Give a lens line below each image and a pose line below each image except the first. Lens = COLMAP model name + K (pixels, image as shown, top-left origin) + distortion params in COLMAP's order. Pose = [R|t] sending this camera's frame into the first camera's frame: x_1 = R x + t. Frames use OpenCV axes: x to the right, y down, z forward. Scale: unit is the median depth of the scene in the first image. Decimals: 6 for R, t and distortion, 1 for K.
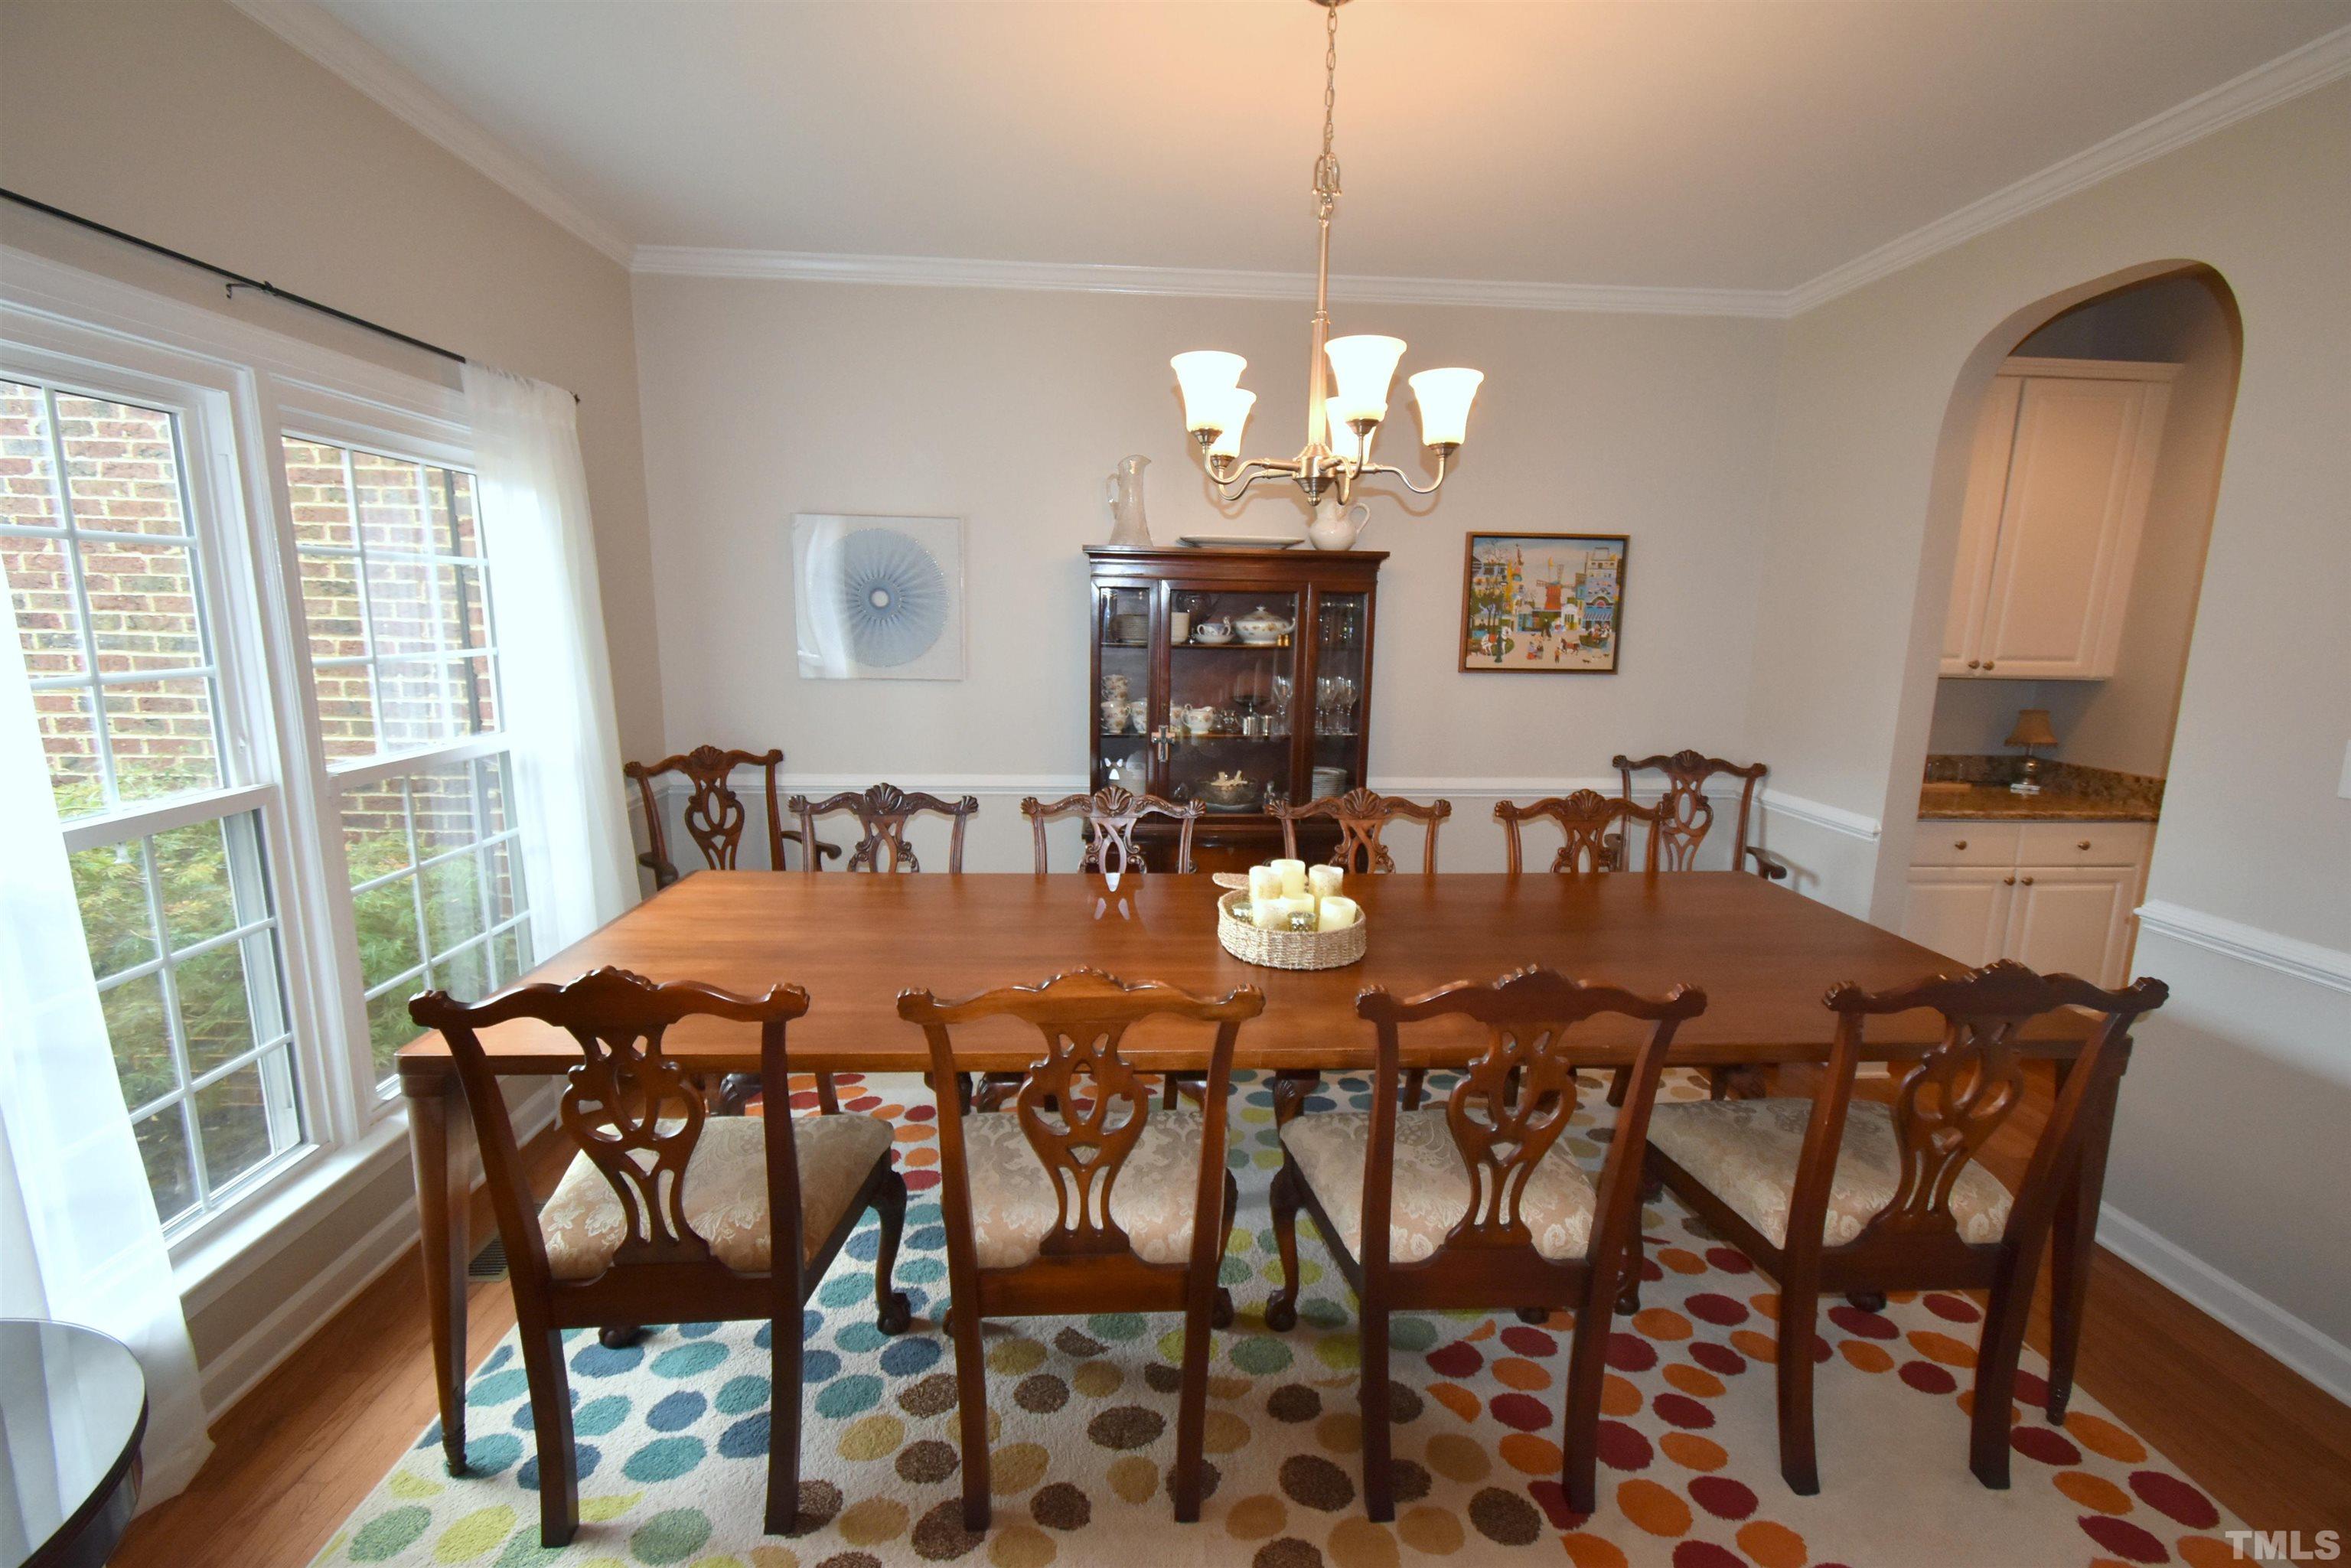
lens RADIAL K [[1031.4, 0, 1179.8], [0, 1031.4, 804.7], [0, 0, 1]] dist [0.010106, -0.004148]
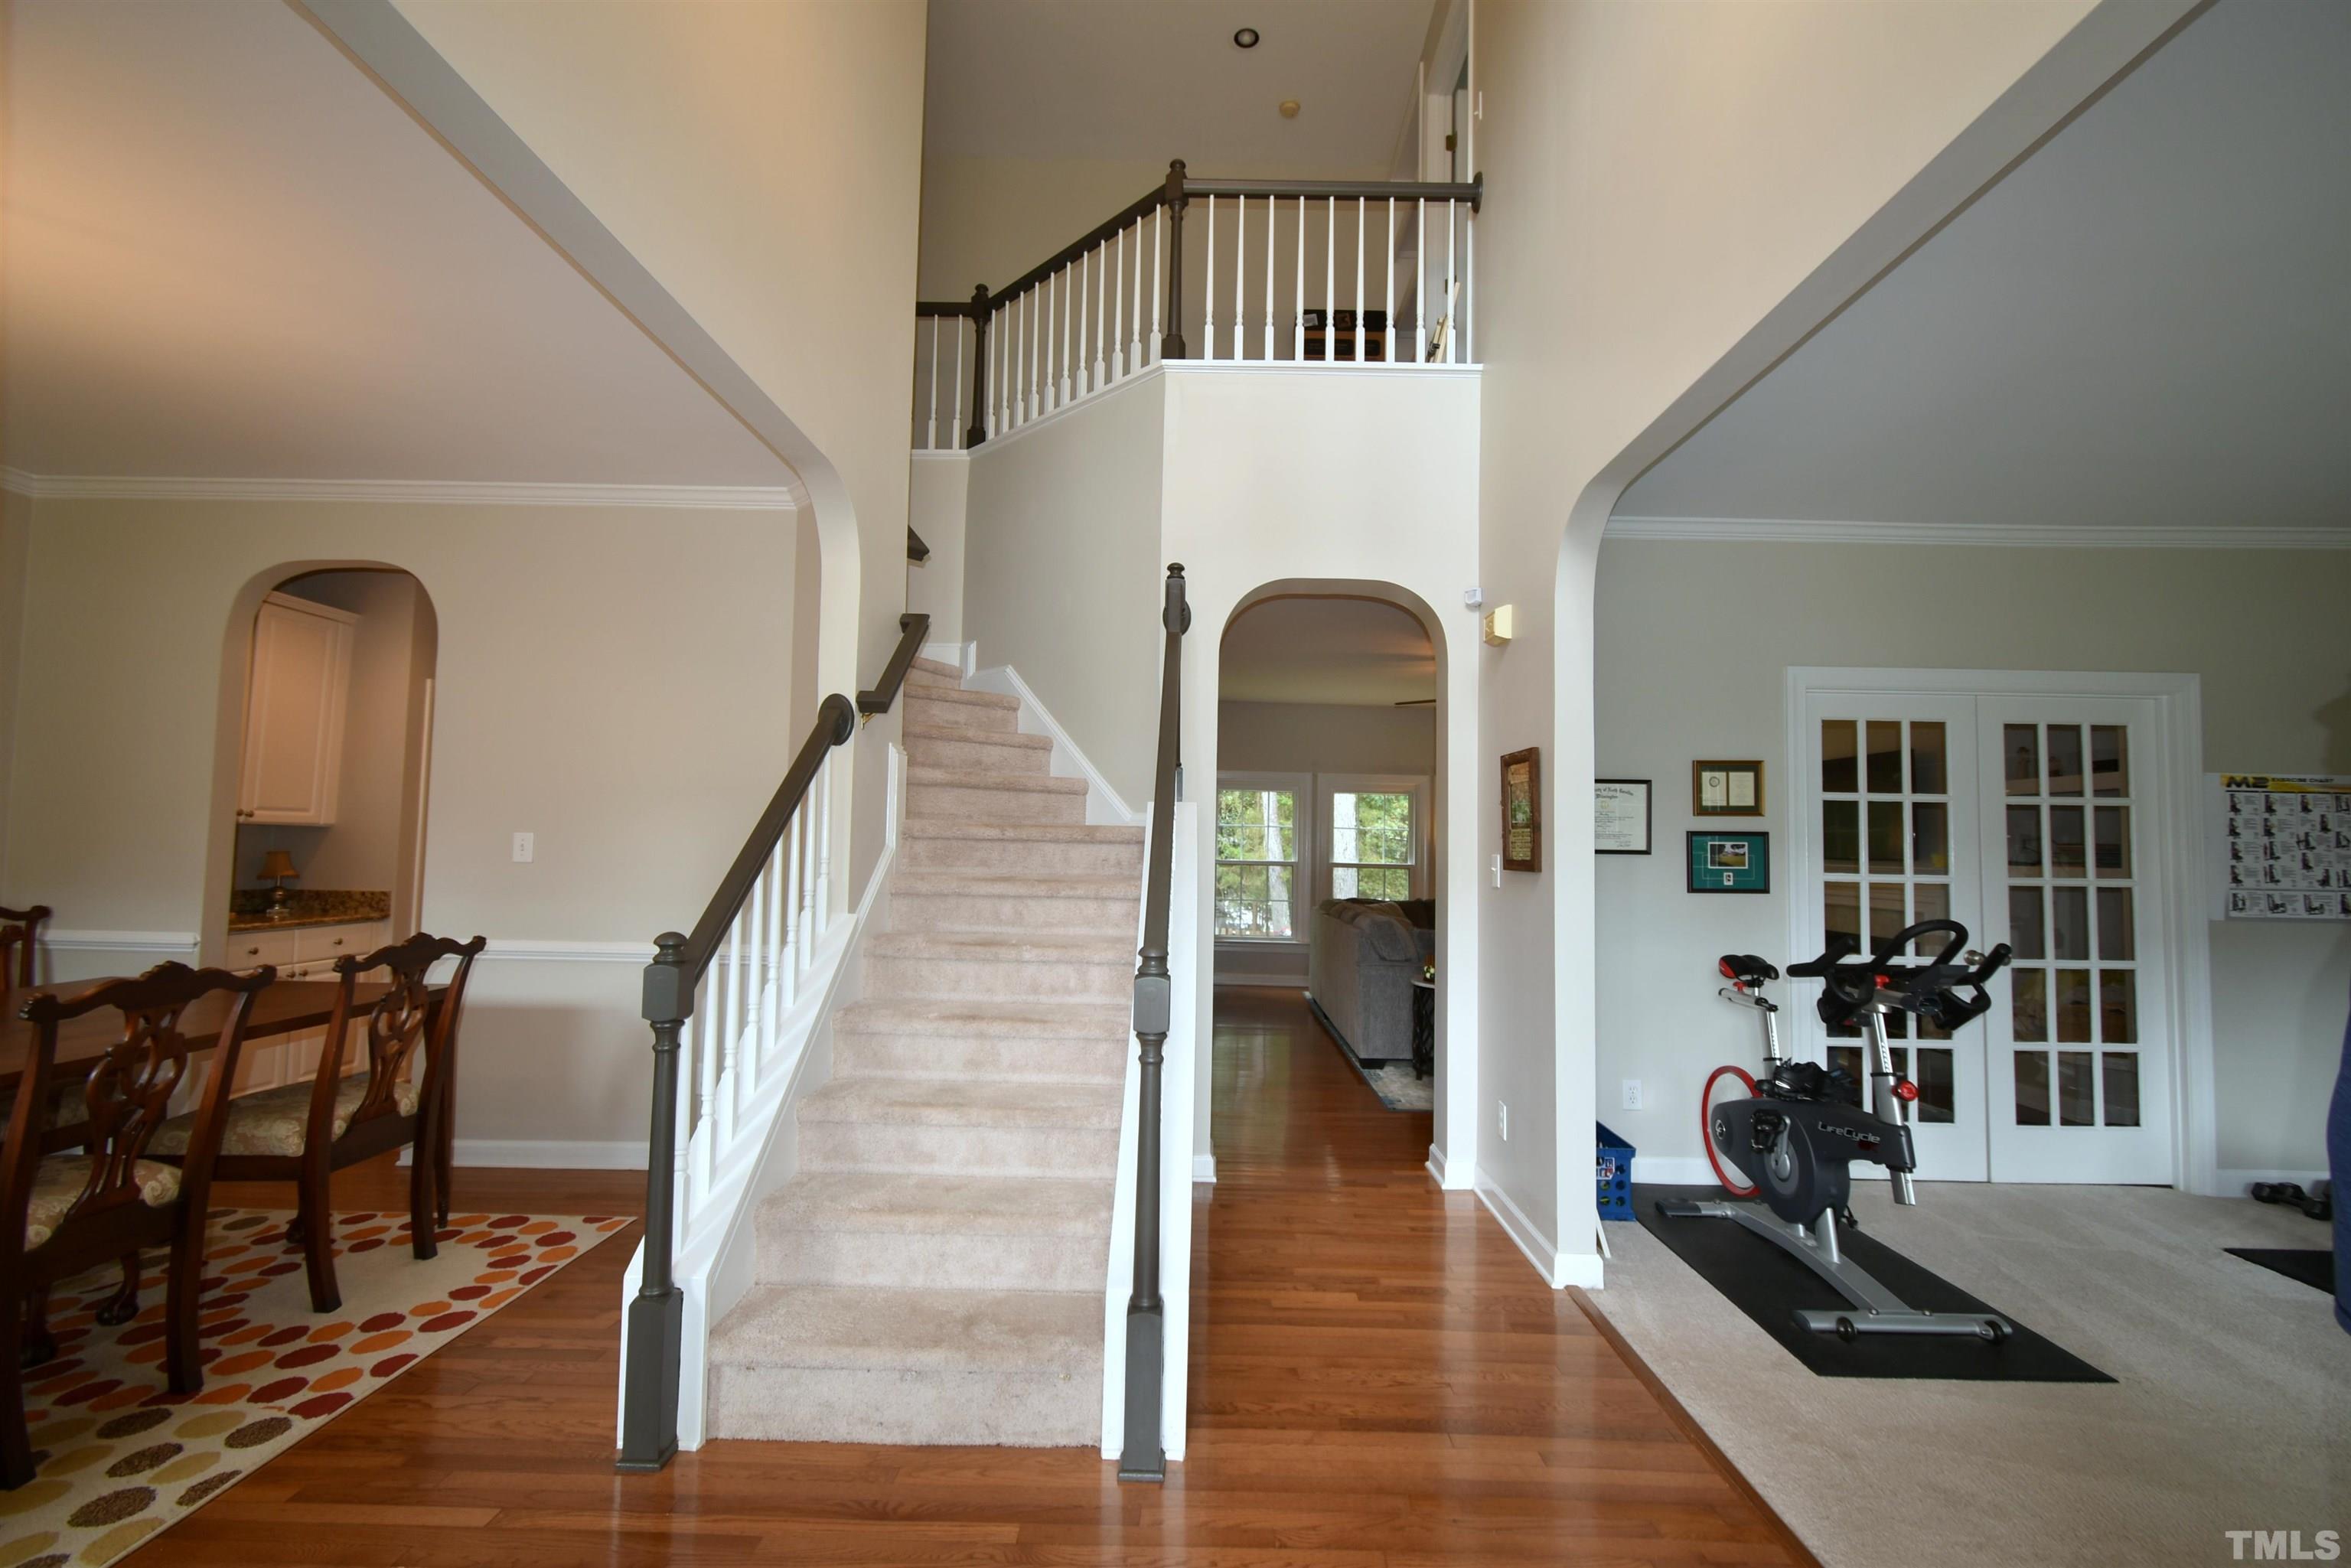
lens RADIAL K [[1031.4, 0, 1182.3], [0, 1031.4, 783.6], [0, 0, 1]] dist [0.010106, -0.004148]
pose [[0.077497, 0.040268, 0.996179, -0.427823], [0.165318, 0.984833, -0.052670, 0.091663], [-0.983191, 0.168768, 0.069665, -0.235733]]
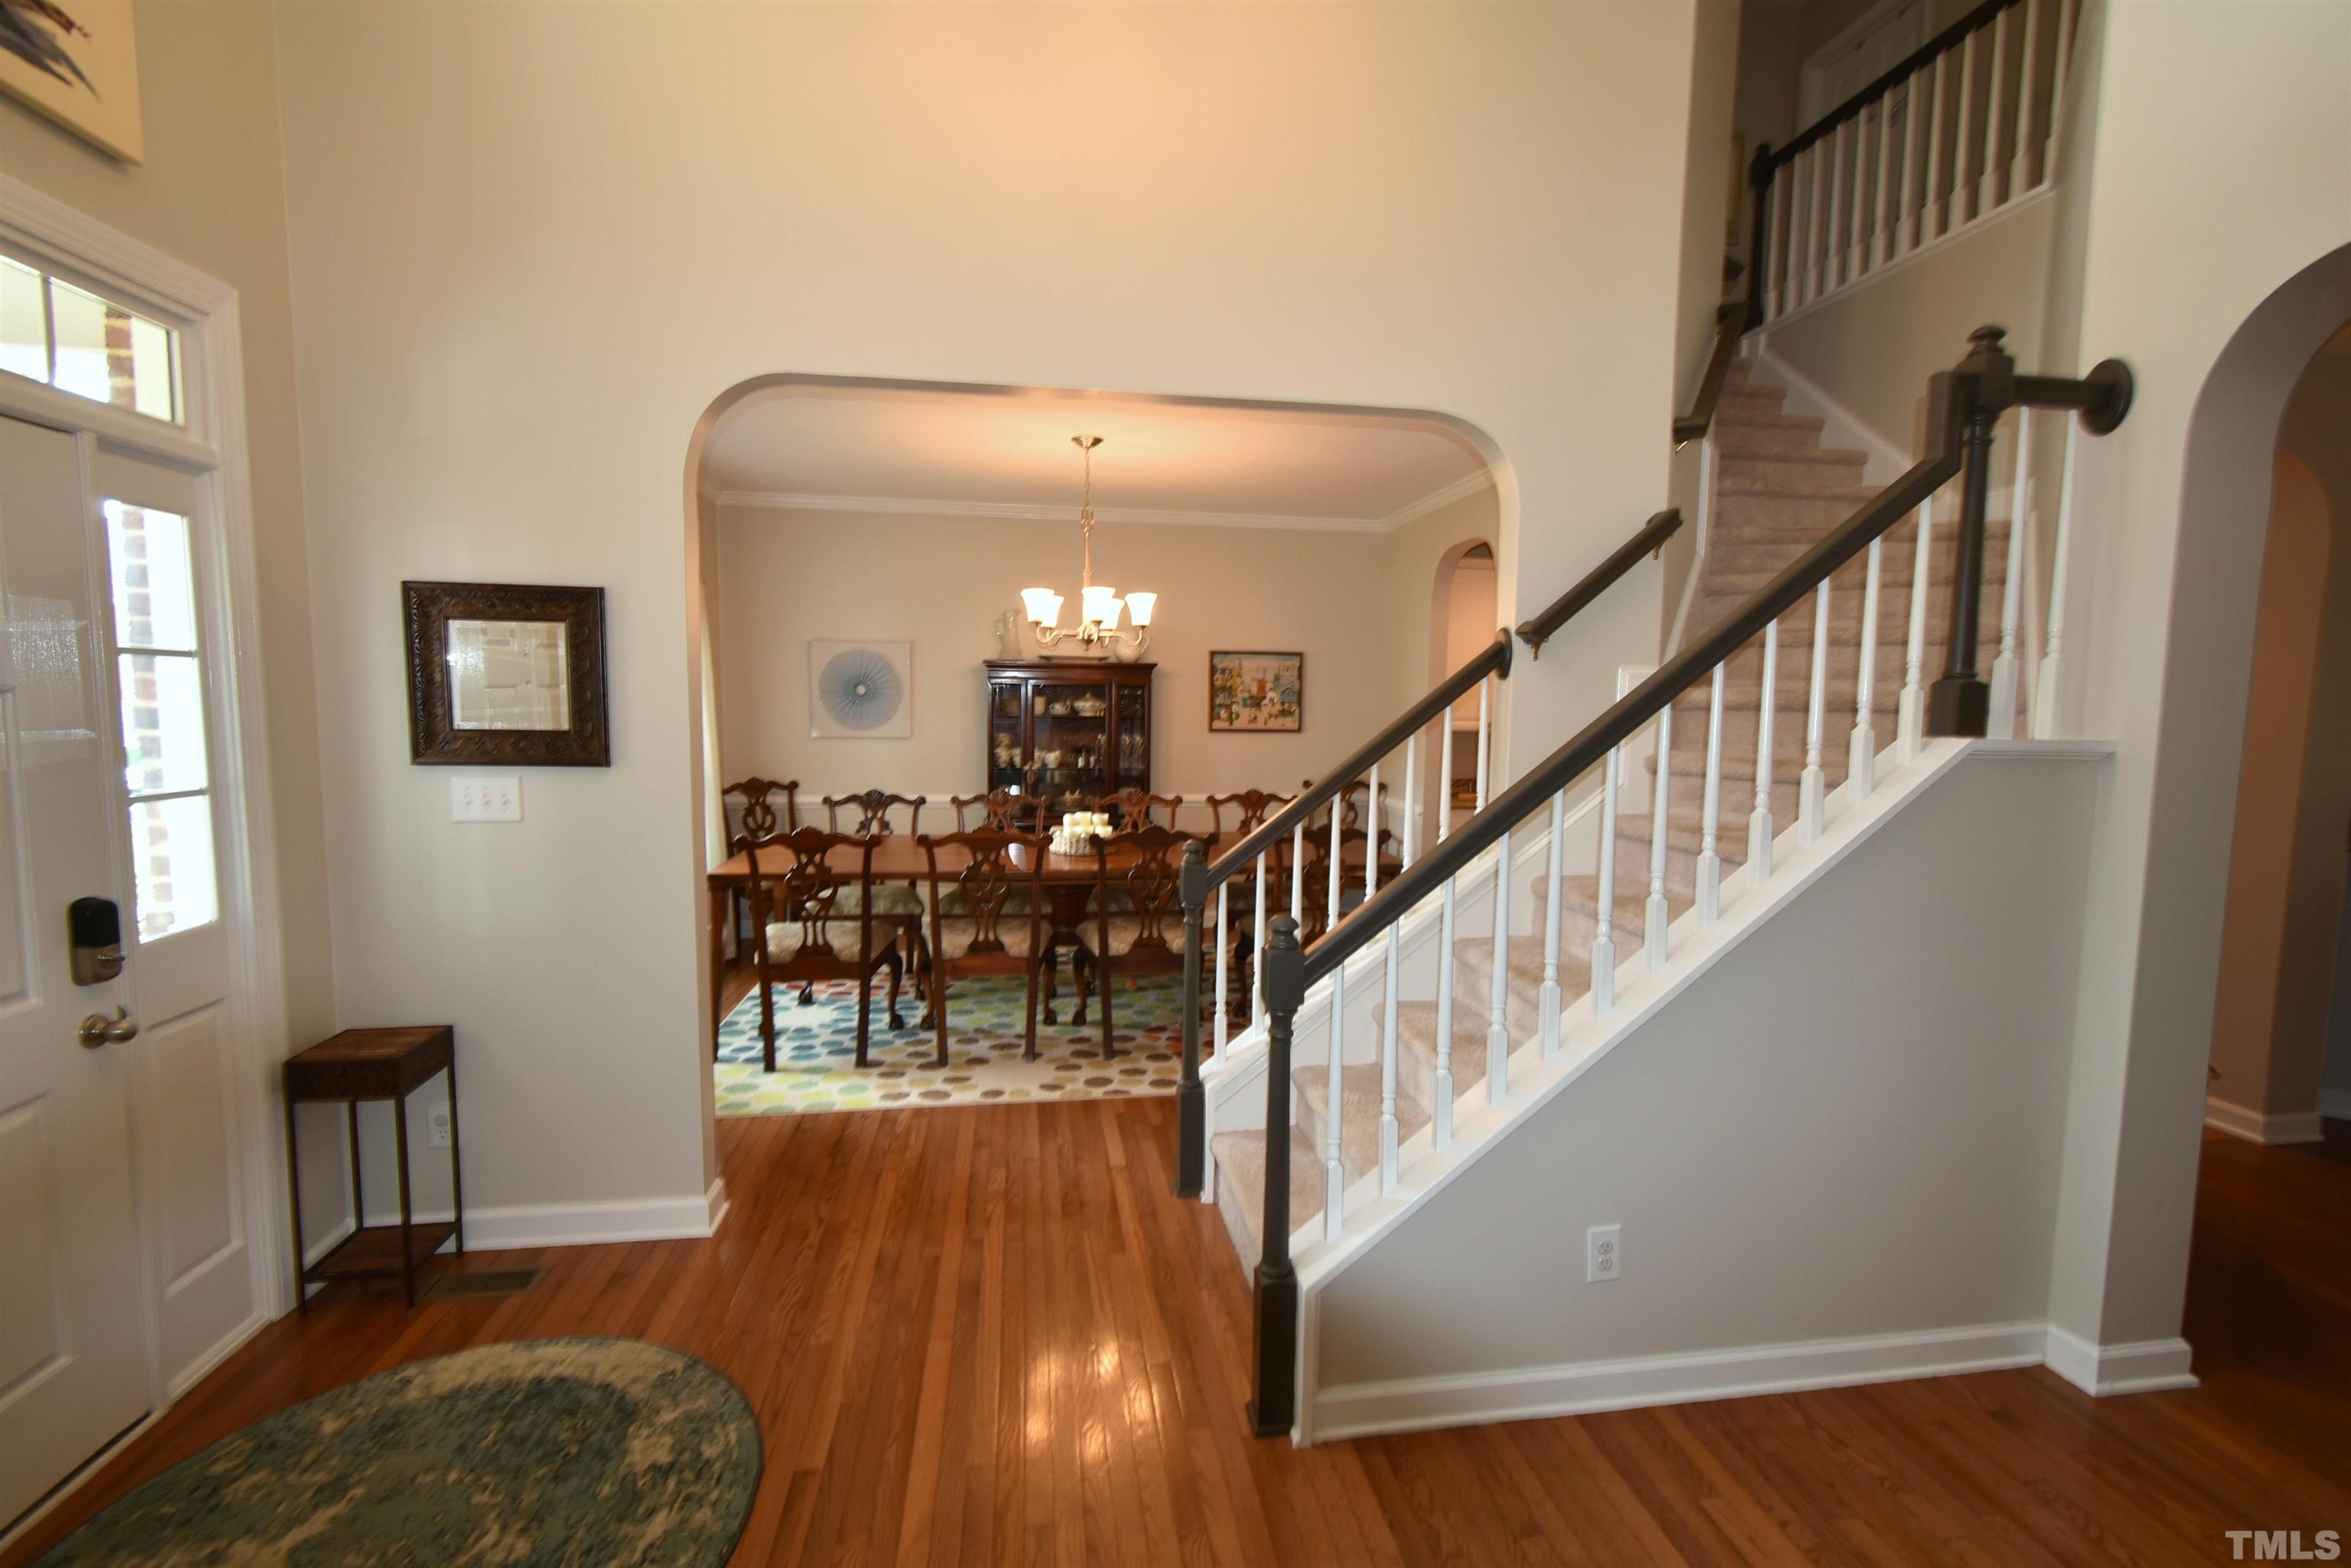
lens RADIAL K [[1031.4, 0, 1175.6], [0, 1031.4, 794.6], [0, 0, 1]] dist [0.010106, -0.004148]
pose [[0.995566, -0.013618, 0.093073, 0.063061], [0.021957, 0.995775, -0.089163, 0.135308], [-0.091466, 0.090811, 0.991659, -0.720504]]
